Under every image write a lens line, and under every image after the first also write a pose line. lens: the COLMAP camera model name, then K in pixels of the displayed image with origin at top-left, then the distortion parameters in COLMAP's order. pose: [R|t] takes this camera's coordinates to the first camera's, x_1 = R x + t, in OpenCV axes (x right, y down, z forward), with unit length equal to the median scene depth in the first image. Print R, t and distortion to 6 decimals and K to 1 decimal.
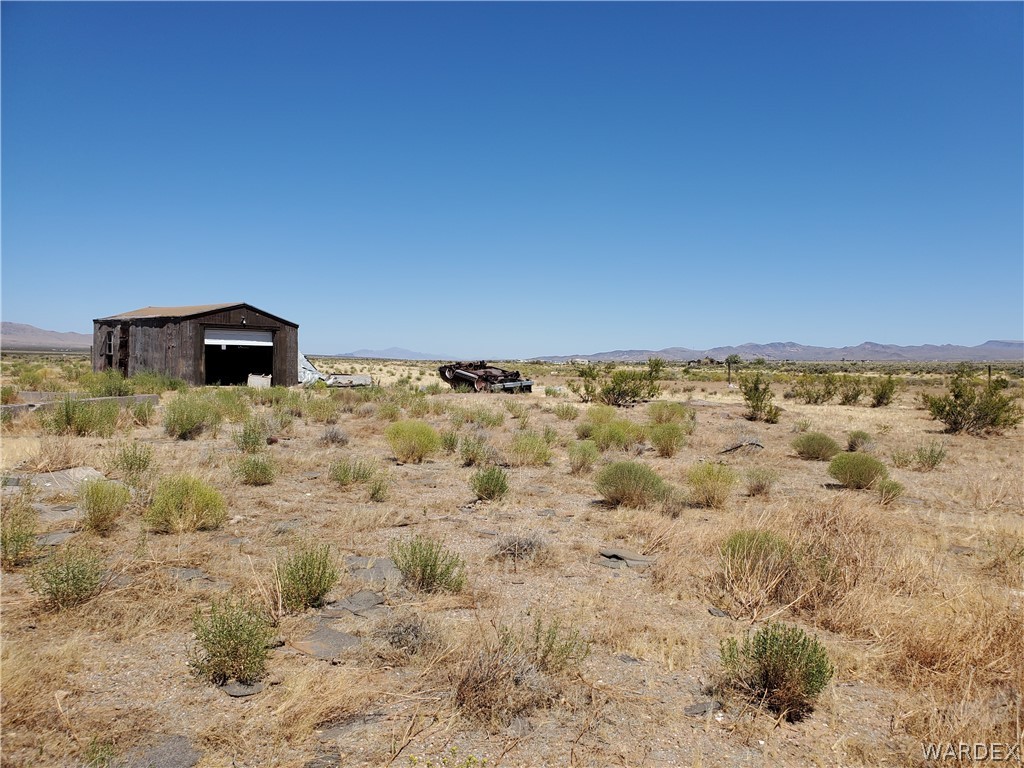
lens RADIAL K [[788.2, 0, 519.5], [0, 788.2, 388.0], [0, 0, 1]] dist [0.059487, -0.069350]
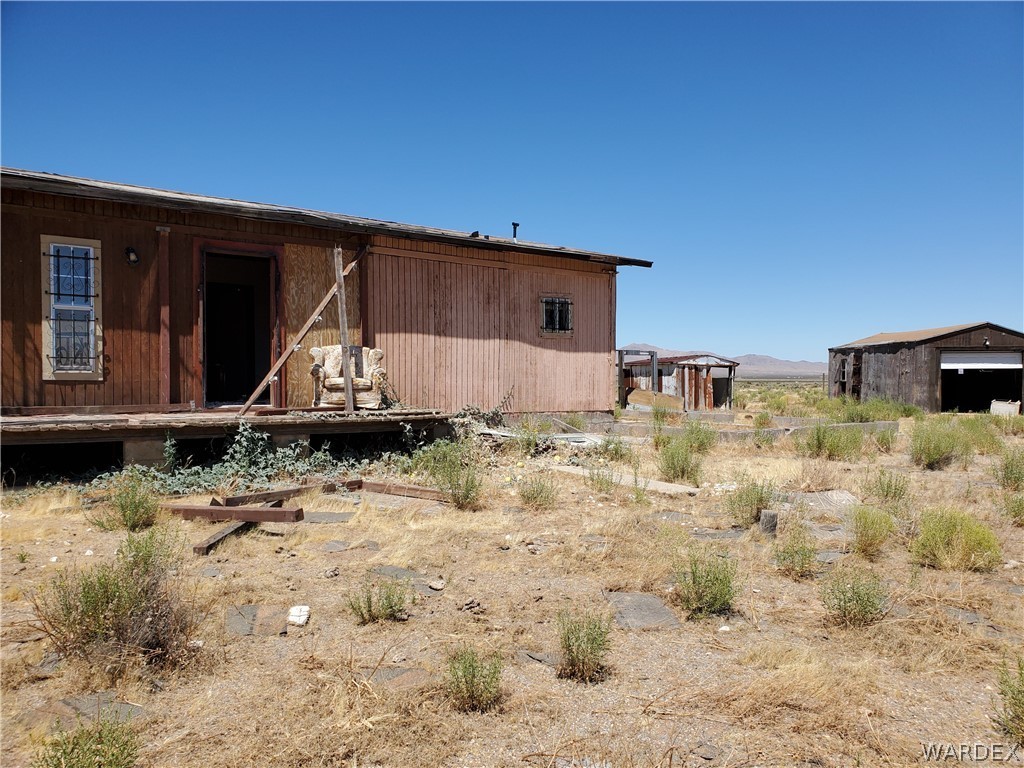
lens RADIAL K [[788.2, 0, 518.6], [0, 788.2, 402.5], [0, 0, 1]] dist [0.059487, -0.069350]
pose [[0.656043, 0.001867, -0.754721, -0.008984], [-0.012306, 0.999890, -0.008224, -0.000924], [0.754623, 0.014683, 0.655994, -0.003985]]
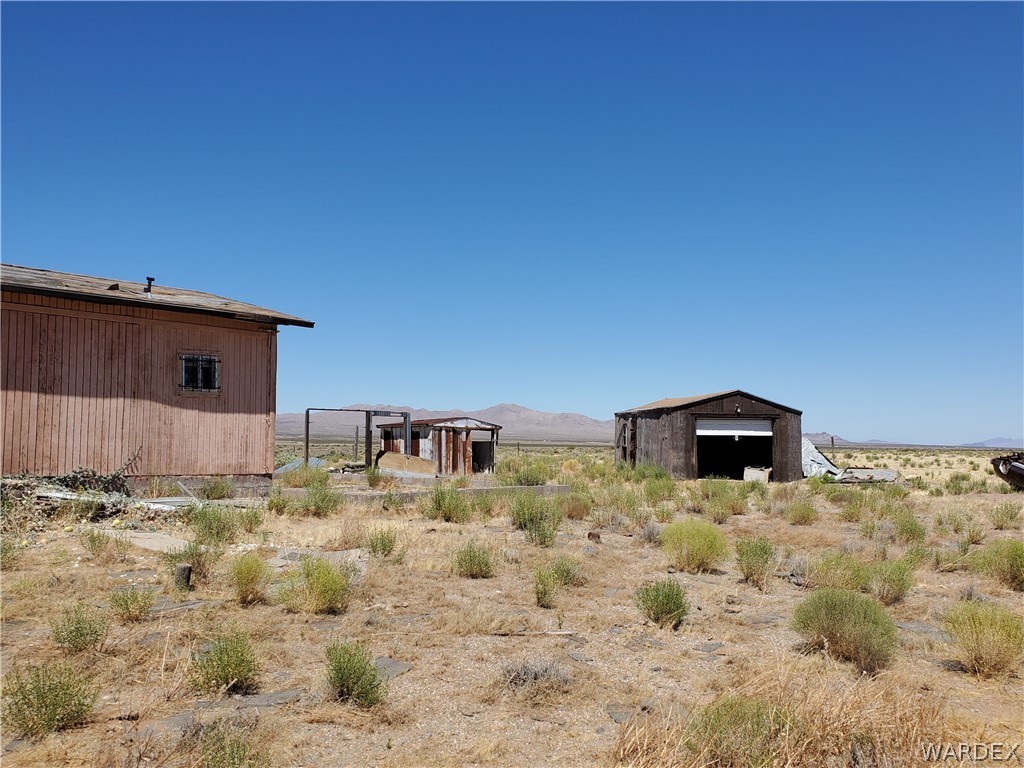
lens RADIAL K [[886.5, 0, 525.1], [0, 886.5, 393.0], [0, 0, 1]] dist [0.092863, -0.141857]
pose [[0.775623, -0.049231, -0.629273, 0.116740], [-0.014776, 0.995264, -0.096077, 0.000220], [0.631023, 0.083818, 0.771223, 0.044753]]
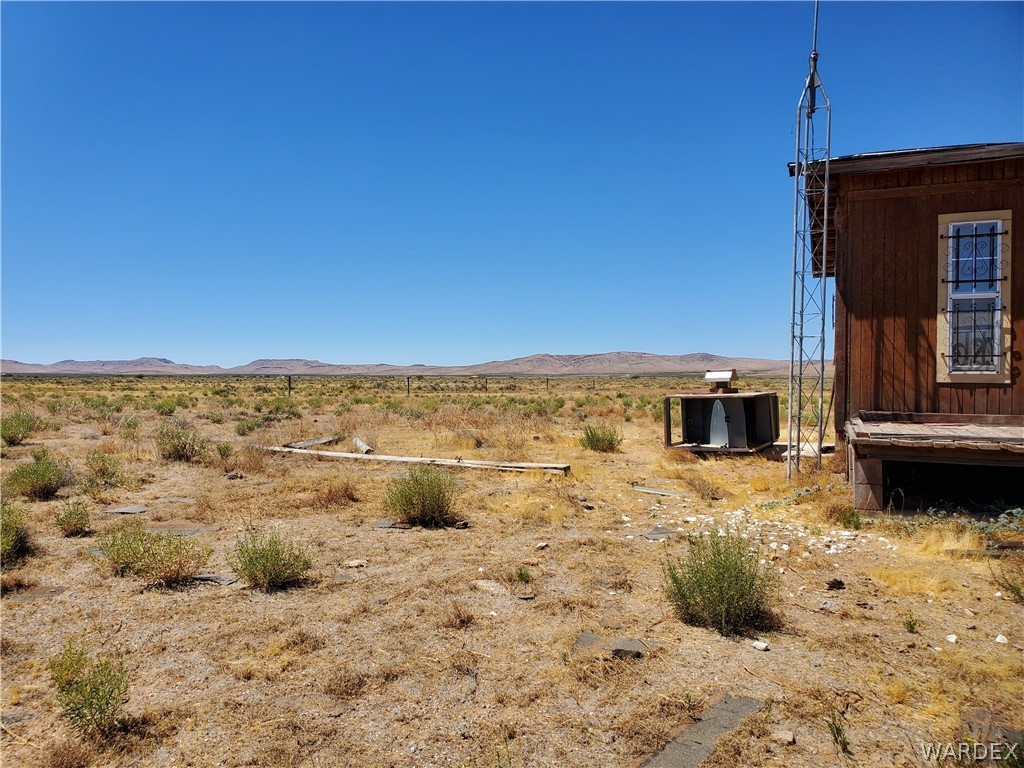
lens RADIAL K [[788.2, 0, 490.2], [0, 788.2, 381.0], [0, 0, 1]] dist [0.059487, -0.069350]
pose [[-0.322365, -0.011238, -0.946549, -0.064184], [-0.037173, 0.999309, 0.000795, -0.005278], [0.945885, 0.035442, -0.322560, 0.004498]]
